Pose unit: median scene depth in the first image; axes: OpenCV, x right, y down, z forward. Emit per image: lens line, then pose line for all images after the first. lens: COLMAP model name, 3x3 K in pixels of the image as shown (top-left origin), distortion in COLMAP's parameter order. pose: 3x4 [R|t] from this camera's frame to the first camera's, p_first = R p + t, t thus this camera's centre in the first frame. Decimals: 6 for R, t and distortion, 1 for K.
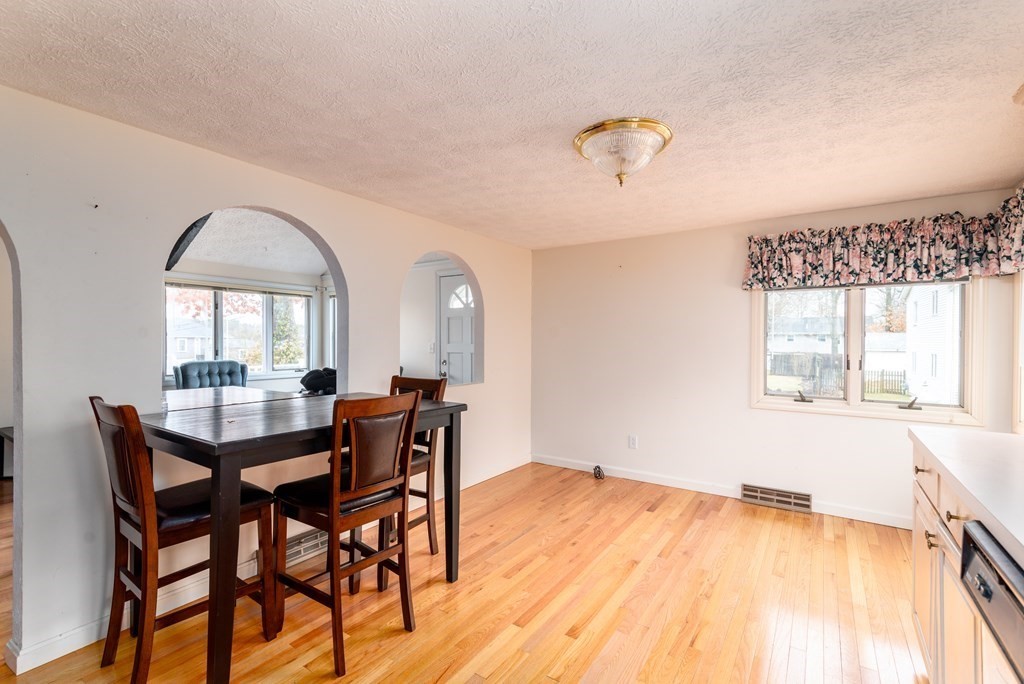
lens RADIAL K [[458.6, 0, 514.7], [0, 458.6, 340.6], [0, 0, 1]] dist [0.013723, 0.000271]
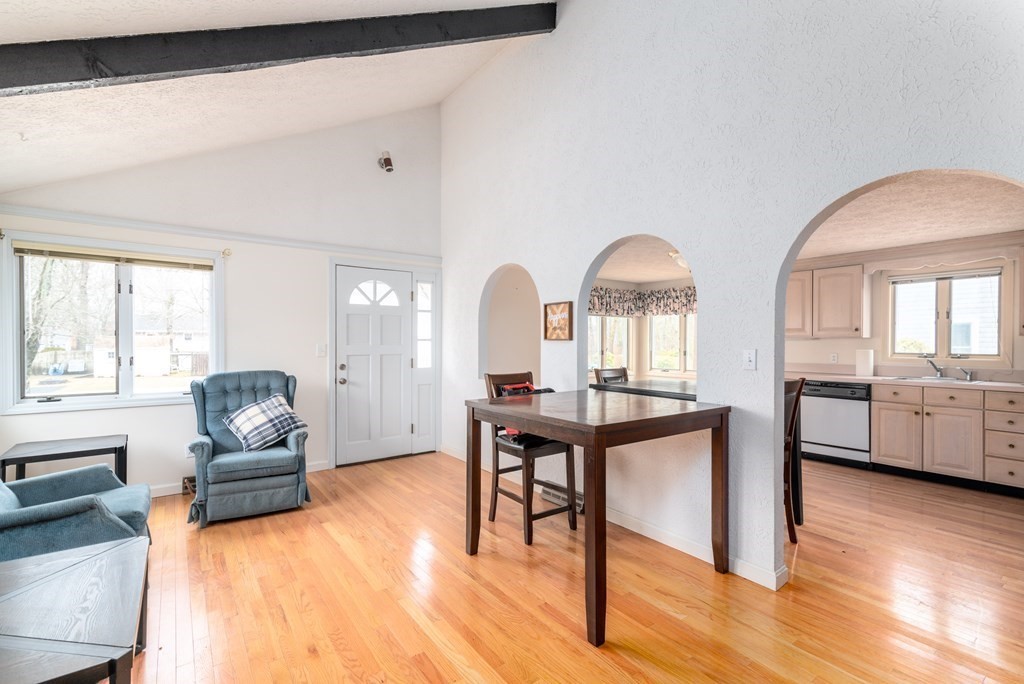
lens RADIAL K [[458.6, 0, 515.3], [0, 458.6, 343.0], [0, 0, 1]] dist [0.013723, 0.000271]
pose [[0.327280, -0.005723, 0.944910, -1.354955], [-0.001753, 0.999976, 0.006664, -0.005144], [-0.944926, -0.003837, 0.327262, 0.672021]]
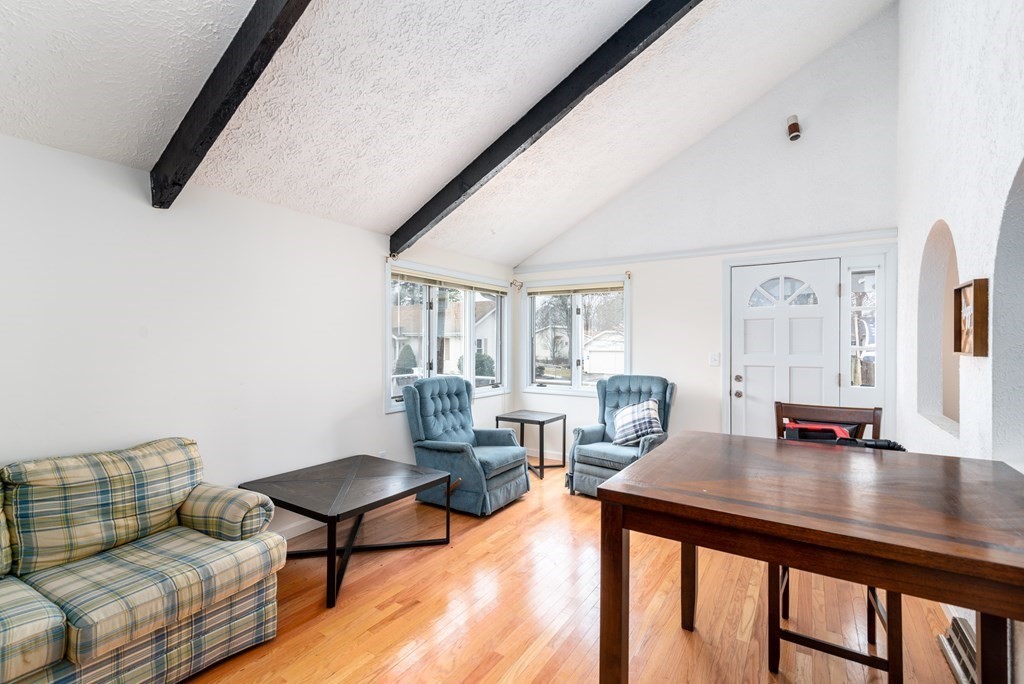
lens RADIAL K [[458.6, 0, 512.1], [0, 458.6, 341.5], [0, 0, 1]] dist [0.013723, 0.000271]
pose [[0.999656, -0.000704, 0.026206, -0.878802], [0.000740, 0.999999, -0.001364, -0.021663], [-0.026205, 0.001383, 0.999656, 0.384034]]
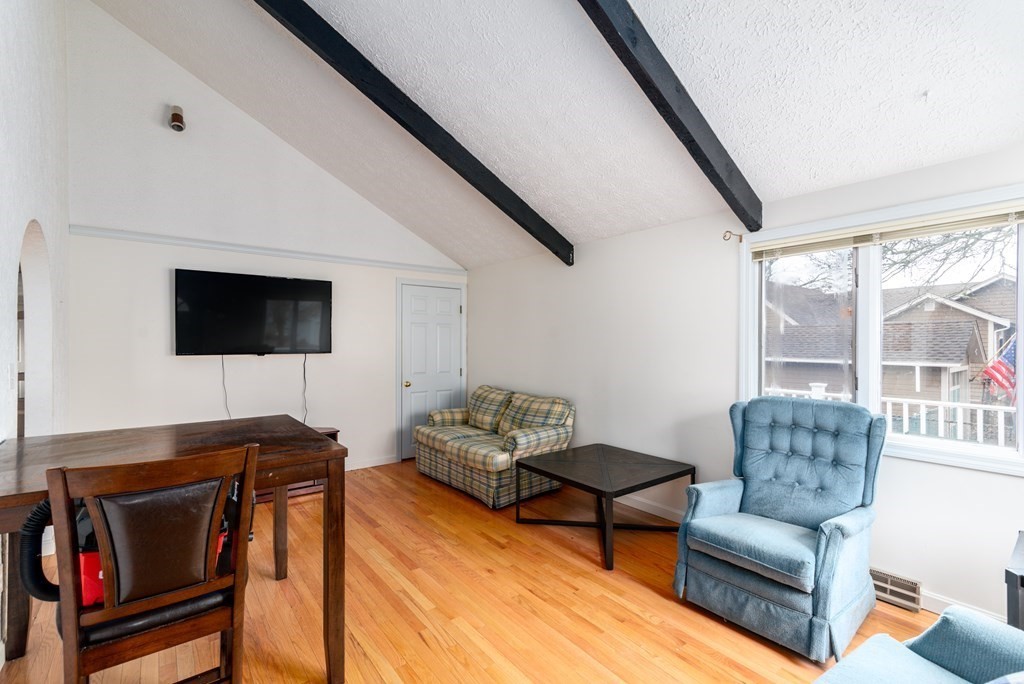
lens RADIAL K [[458.6, 0, 515.5], [0, 458.6, 341.7], [0, 0, 1]] dist [0.013723, 0.000271]
pose [[-0.309570, -0.007580, -0.950847, -0.184459], [-0.003249, 0.999971, -0.006914, -0.017219], [0.950871, 0.000949, -0.309585, 1.361746]]
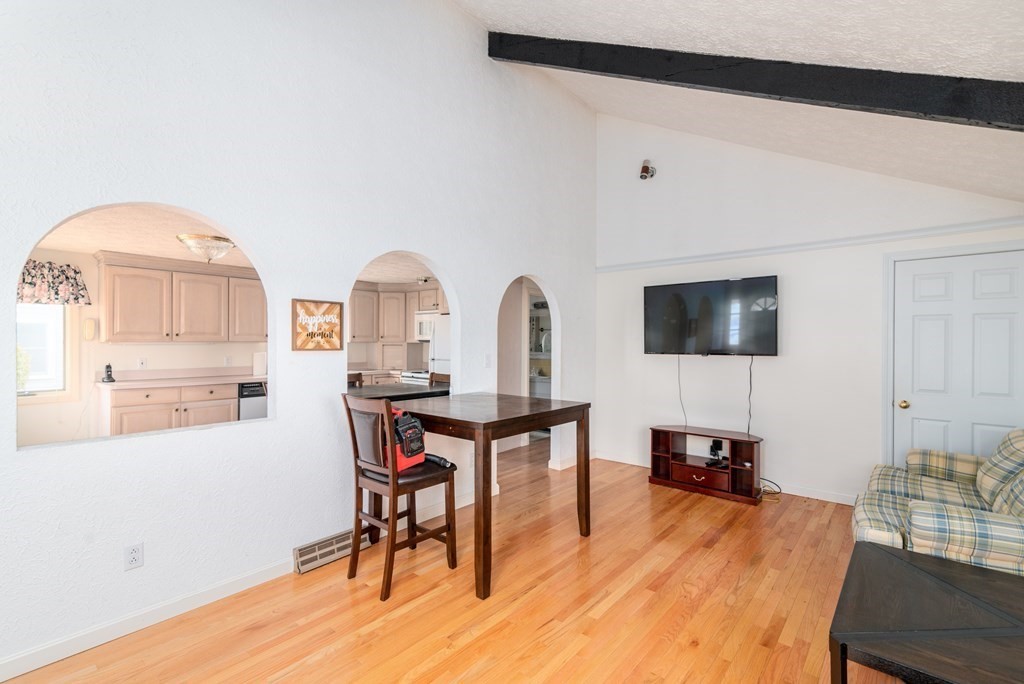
lens RADIAL K [[458.6, 0, 514.4], [0, 458.6, 343.7], [0, 0, 1]] dist [0.013723, 0.000271]
pose [[-0.994613, -0.008666, 0.103292, -0.740493], [-0.008450, 0.999961, 0.002531, -0.021427], [-0.103310, 0.001644, -0.994648, 1.698422]]
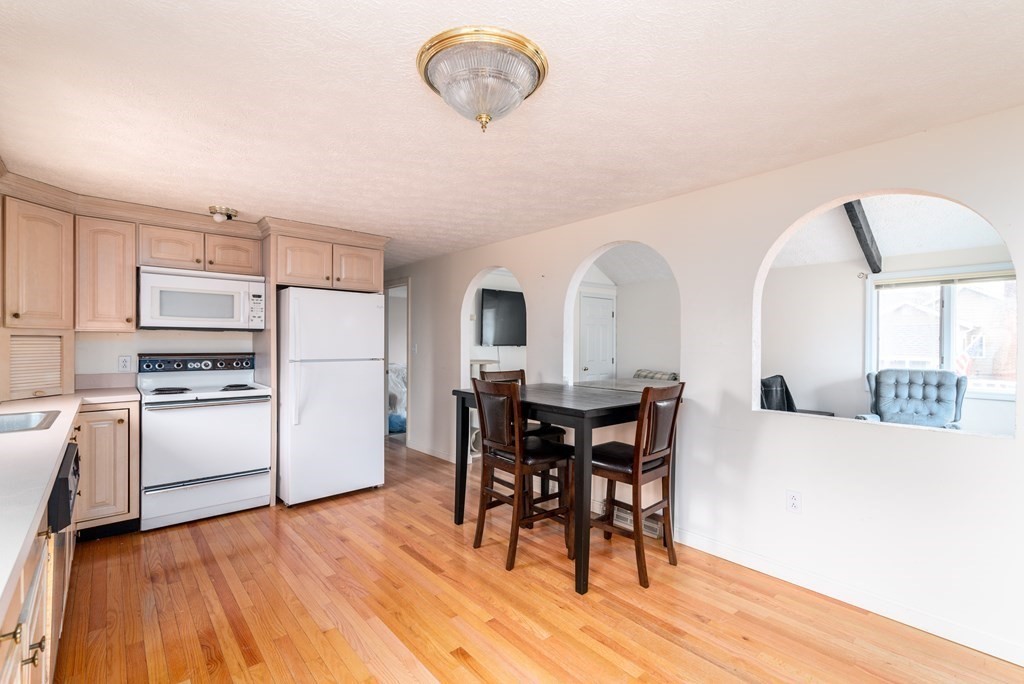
lens RADIAL K [[458.6, 0, 516.3], [0, 458.6, 345.4], [0, 0, 1]] dist [0.013723, 0.000271]
pose [[-0.251083, 0.001596, -0.967964, 0.581594], [-0.006048, 0.999977, 0.003218, 0.002528], [0.967947, 0.006662, -0.251067, 0.776898]]
